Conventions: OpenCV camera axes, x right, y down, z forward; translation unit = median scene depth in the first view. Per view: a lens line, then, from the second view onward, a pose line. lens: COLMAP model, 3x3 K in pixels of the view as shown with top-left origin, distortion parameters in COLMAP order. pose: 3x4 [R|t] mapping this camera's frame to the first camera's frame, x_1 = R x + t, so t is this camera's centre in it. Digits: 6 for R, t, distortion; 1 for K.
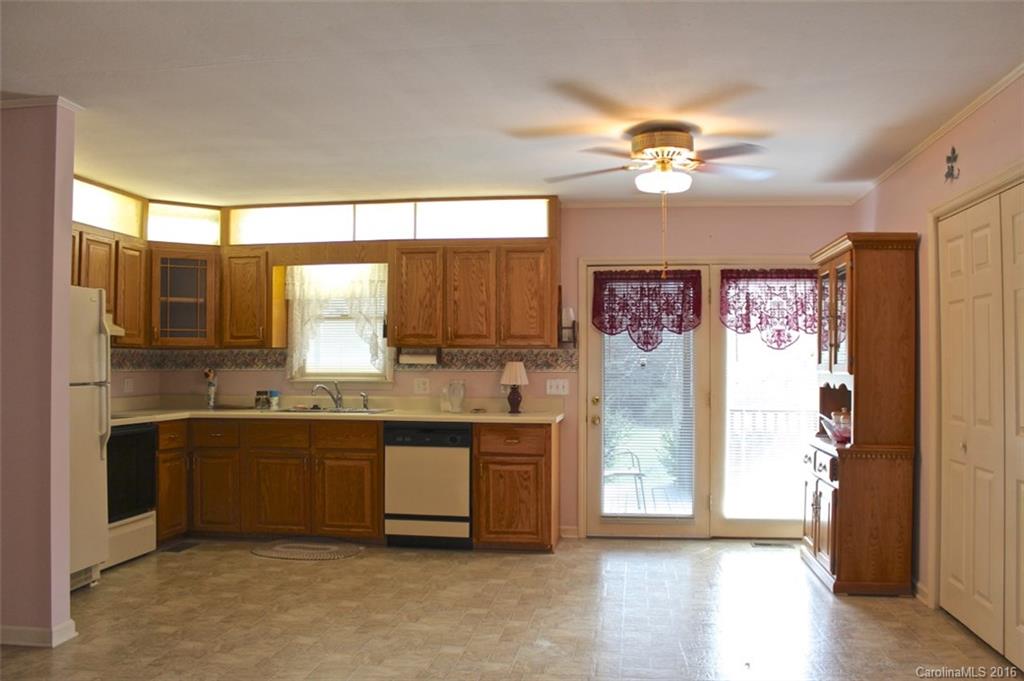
lens RADIAL K [[857.6, 0, 522.4], [0, 857.6, 342.0], [0, 0, 1]] dist [-0.147969, 0.127115]
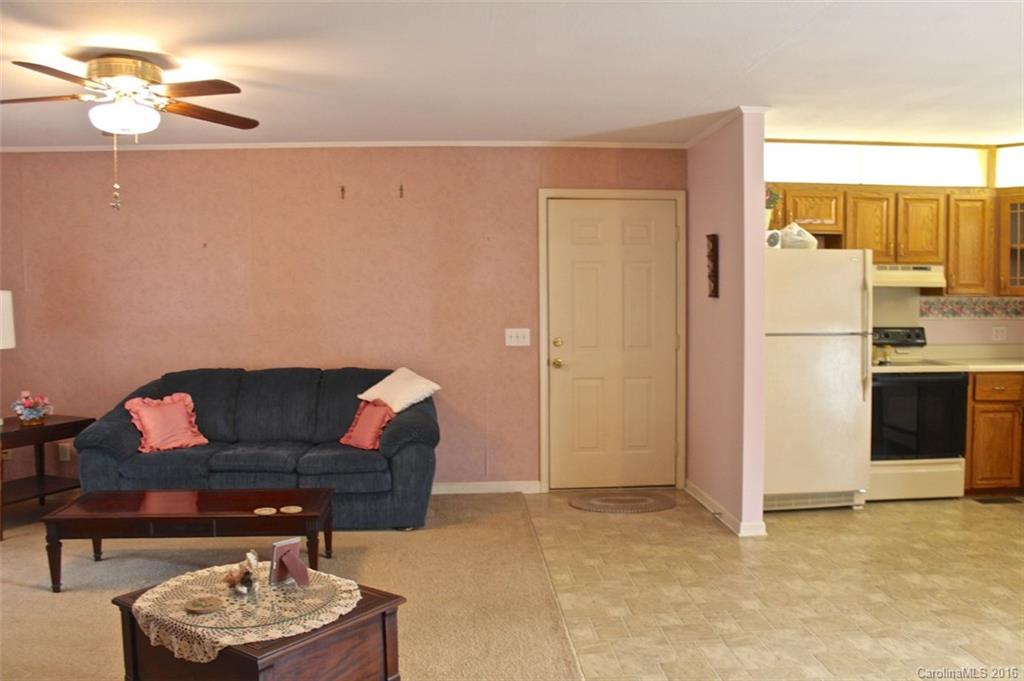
lens RADIAL K [[857.6, 0, 518.5], [0, 857.6, 336.7], [0, 0, 1]] dist [-0.147969, 0.127115]
pose [[0.216721, 0.051660, -0.974866, 0.386344], [0.028755, 0.997828, 0.059269, -0.020263], [0.975810, -0.040877, 0.214765, 0.233726]]
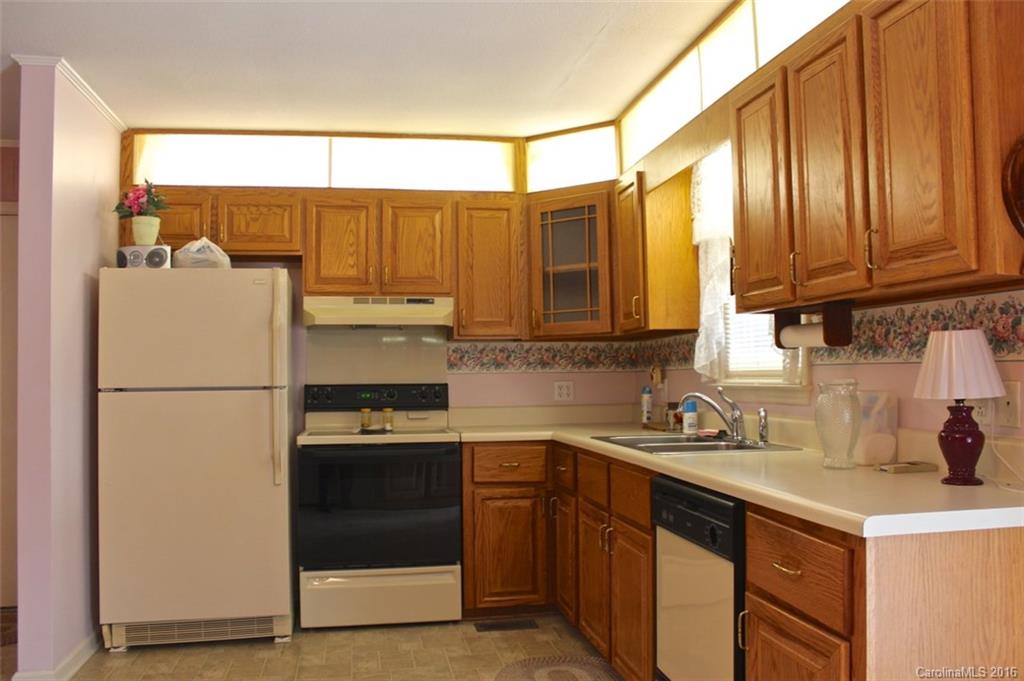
lens RADIAL K [[857.6, 0, 518.0], [0, 857.6, 339.5], [0, 0, 1]] dist [-0.147969, 0.127115]
pose [[0.315303, -0.043493, -0.947994, 0.251759], [0.038099, 0.998724, -0.033149, 0.031327], [0.948226, -0.025666, 0.316558, 0.751038]]
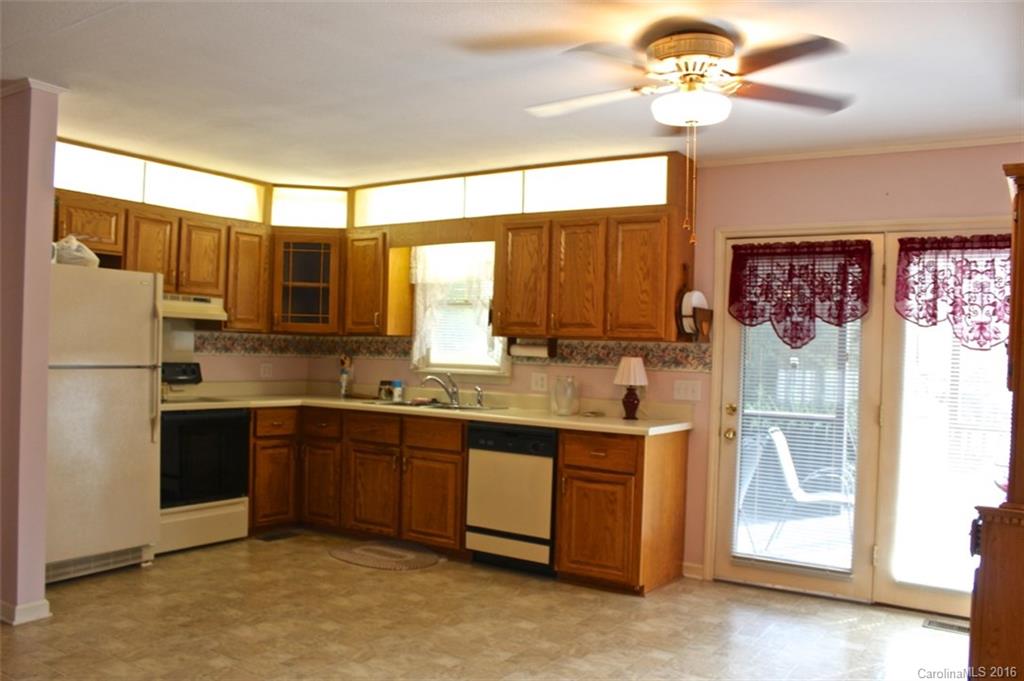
lens RADIAL K [[857.6, 0, 514.2], [0, 857.6, 344.1], [0, 0, 1]] dist [-0.147969, 0.127115]
pose [[0.901763, 0.021796, -0.431682, 0.249326], [-0.017161, 0.999746, 0.014630, 0.000390], [0.431891, -0.005785, 0.901907, 0.215327]]
